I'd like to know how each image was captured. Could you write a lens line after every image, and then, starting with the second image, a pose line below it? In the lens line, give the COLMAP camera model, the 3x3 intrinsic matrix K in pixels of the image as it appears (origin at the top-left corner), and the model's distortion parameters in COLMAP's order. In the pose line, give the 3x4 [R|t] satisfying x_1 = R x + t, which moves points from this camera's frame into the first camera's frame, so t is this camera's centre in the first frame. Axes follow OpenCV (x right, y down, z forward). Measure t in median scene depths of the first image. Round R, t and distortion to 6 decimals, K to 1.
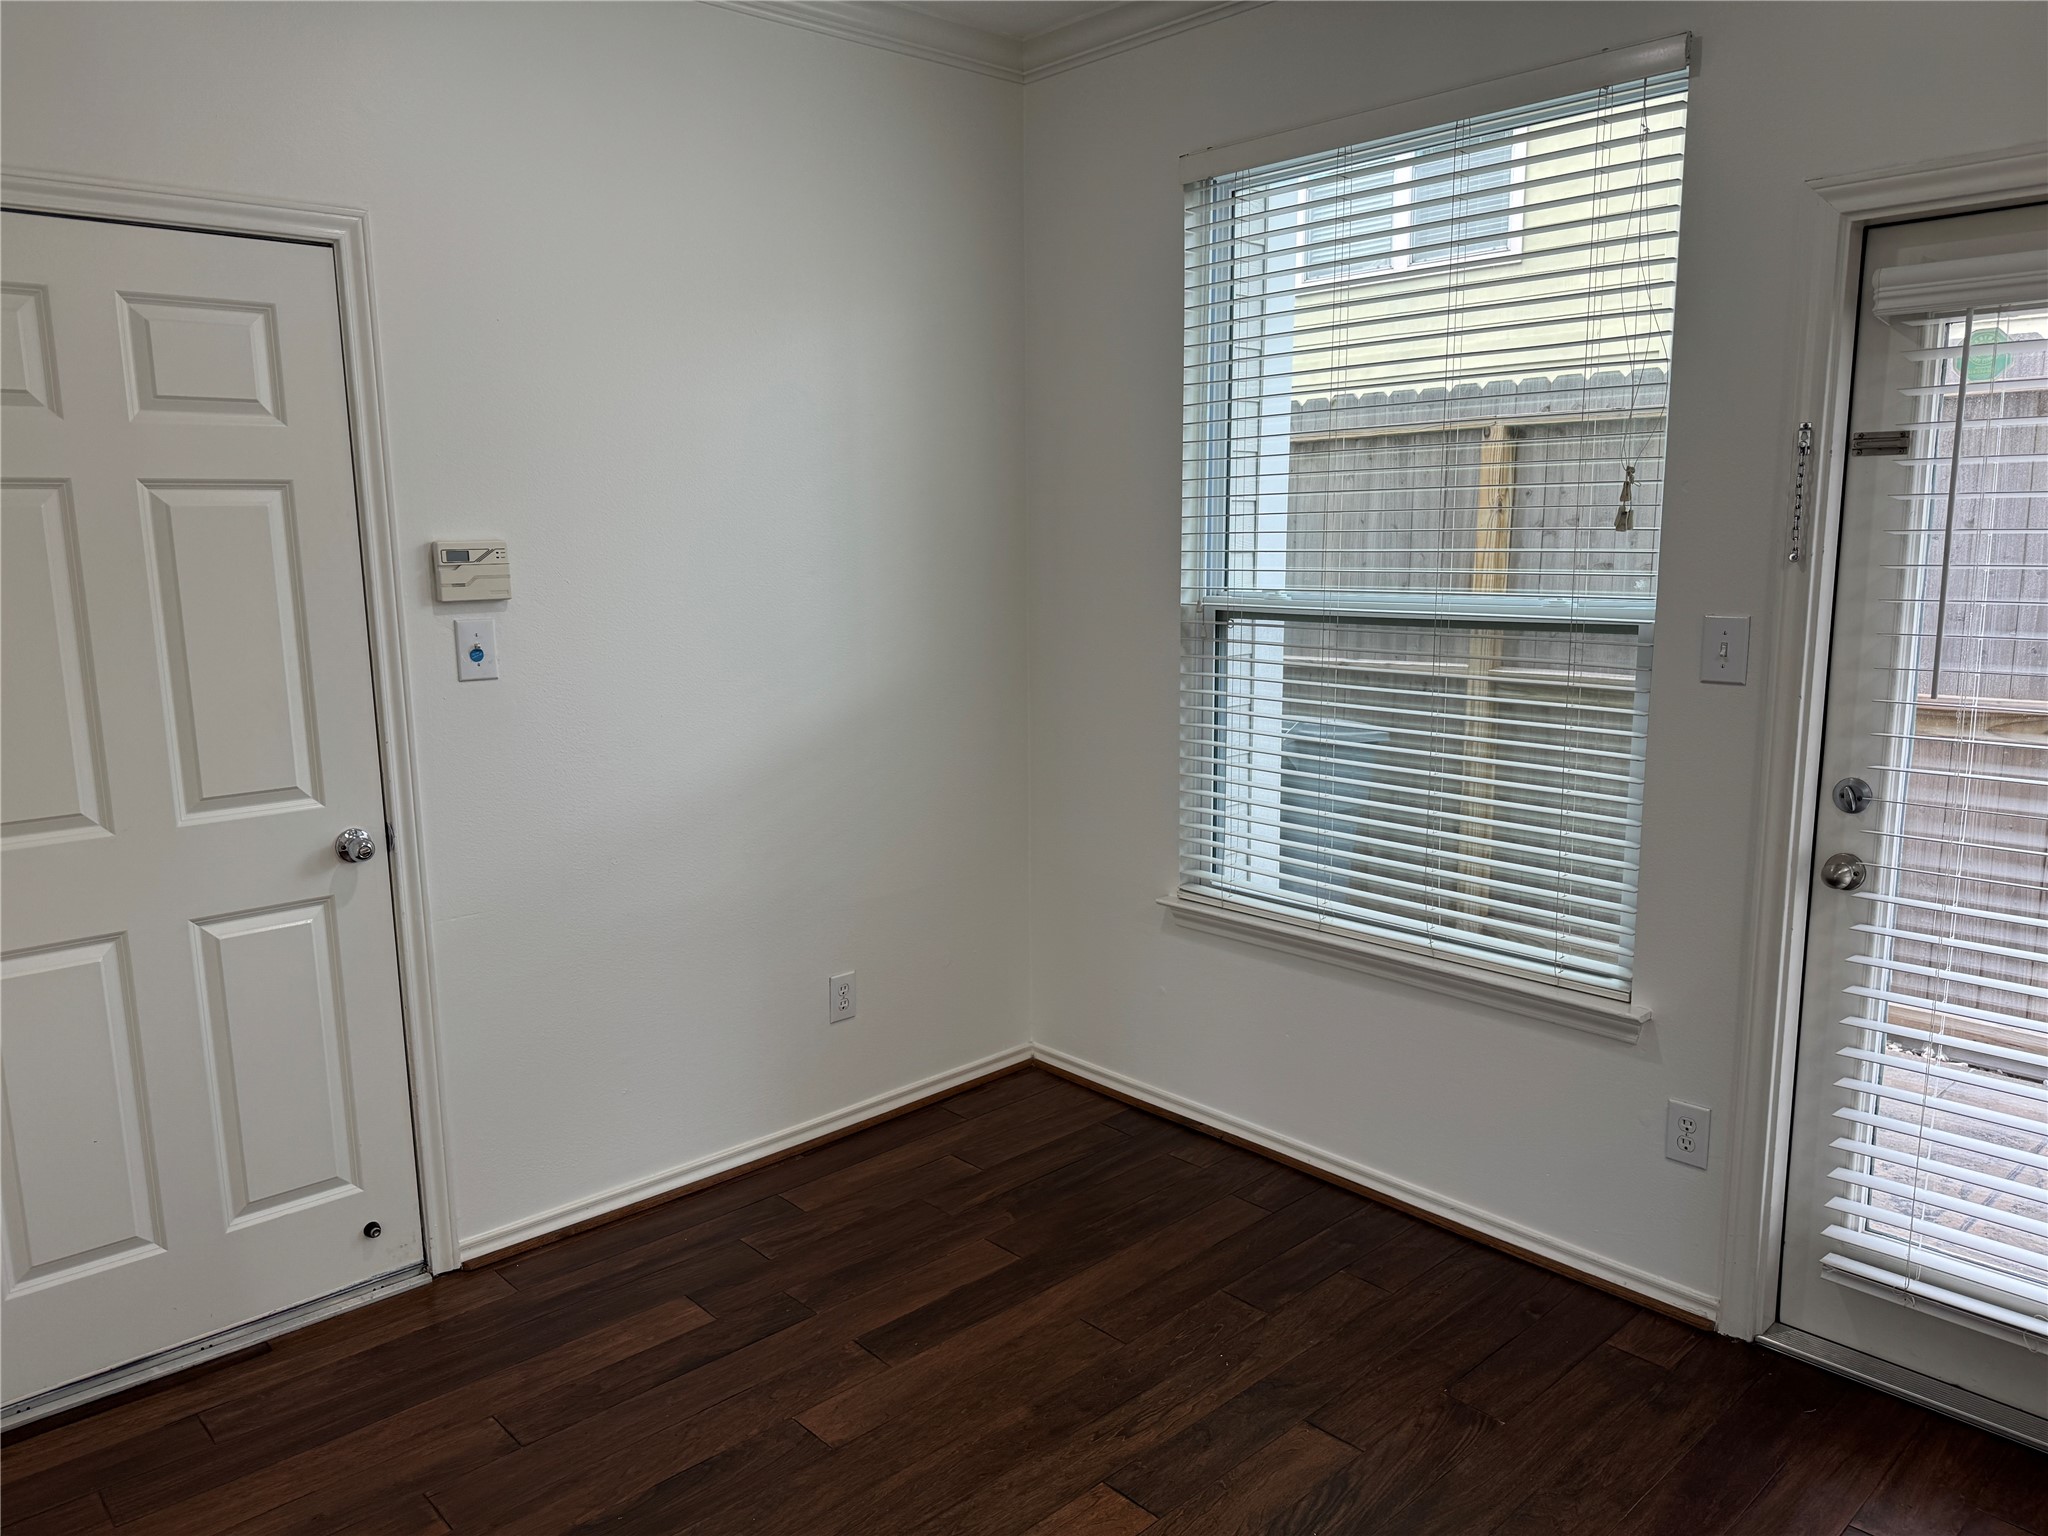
lens RADIAL K [[1437.1, 0, 1030.7], [0, 1437.1, 762.9], [0, 0, 1]] dist [0.057360, -0.033361]
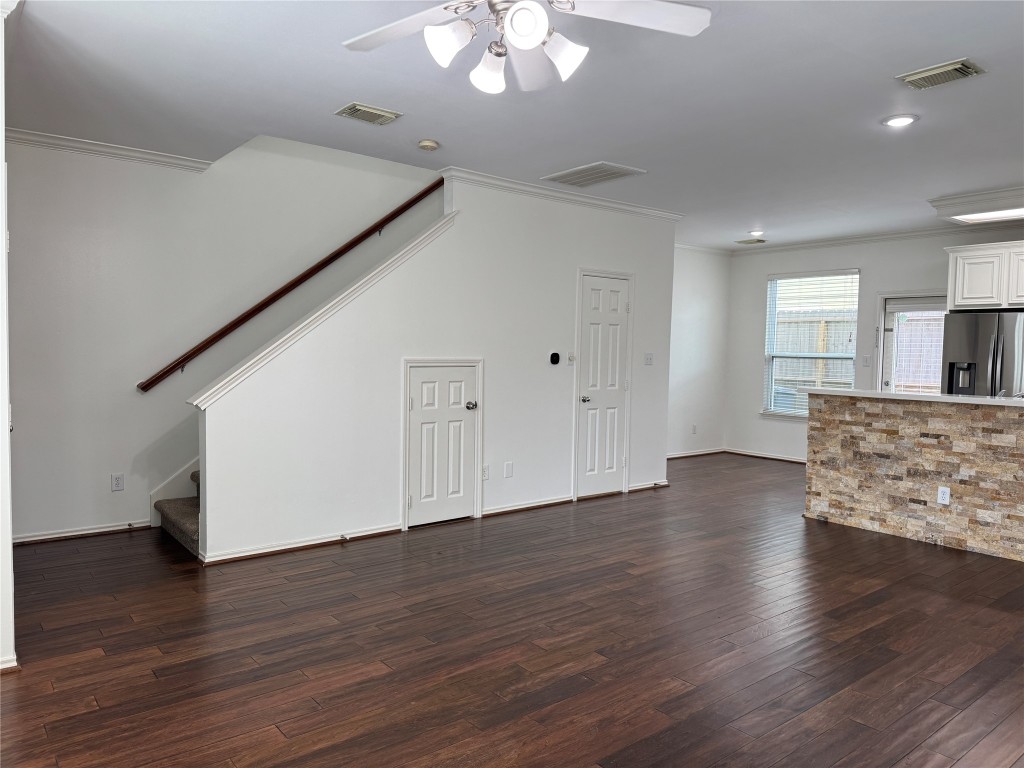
lens RADIAL K [[718.6, 0, 512.1], [0, 718.6, 385.4], [0, 0, 1]] dist [0.057360, -0.033361]
pose [[0.996802, 0.034486, -0.072088, -0.820973], [-0.042211, 0.993196, -0.108534, 0.431597], [0.067855, 0.111230, 0.991475, -2.210129]]
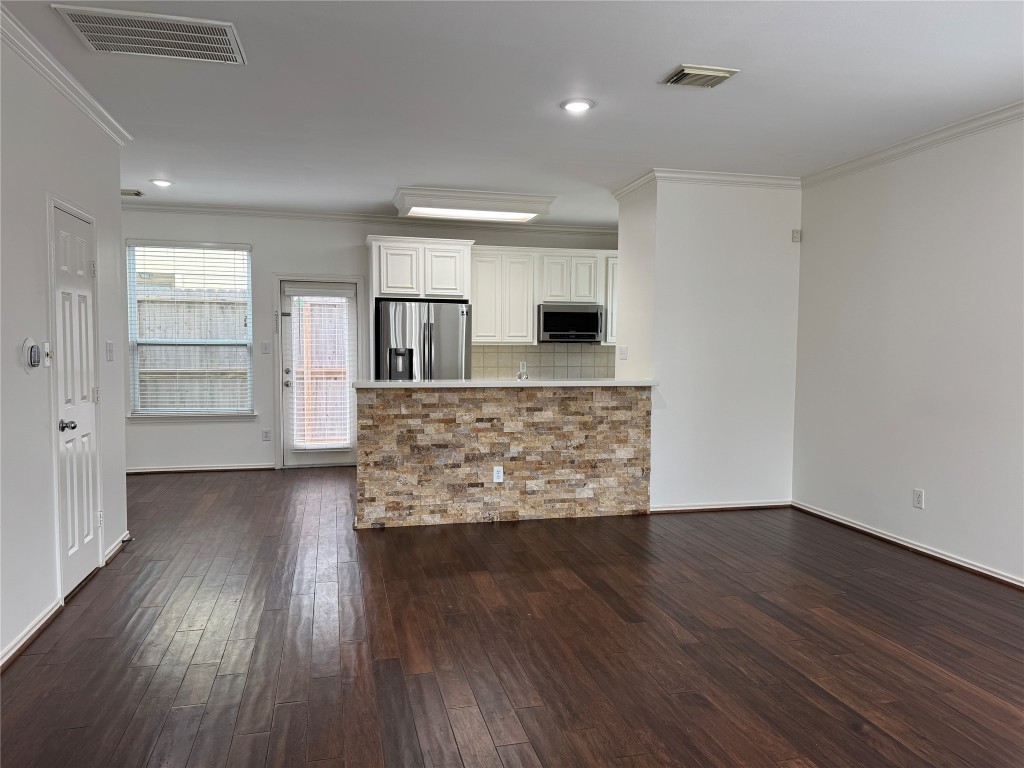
lens RADIAL K [[718.6, 0, 510.7], [0, 718.6, 388.0], [0, 0, 1]] dist [0.057360, -0.033361]
pose [[0.491036, -0.040123, 0.870215, -1.550537], [0.126204, 0.991677, -0.025490, 0.276776], [-0.861949, 0.122341, 0.492013, -1.236338]]
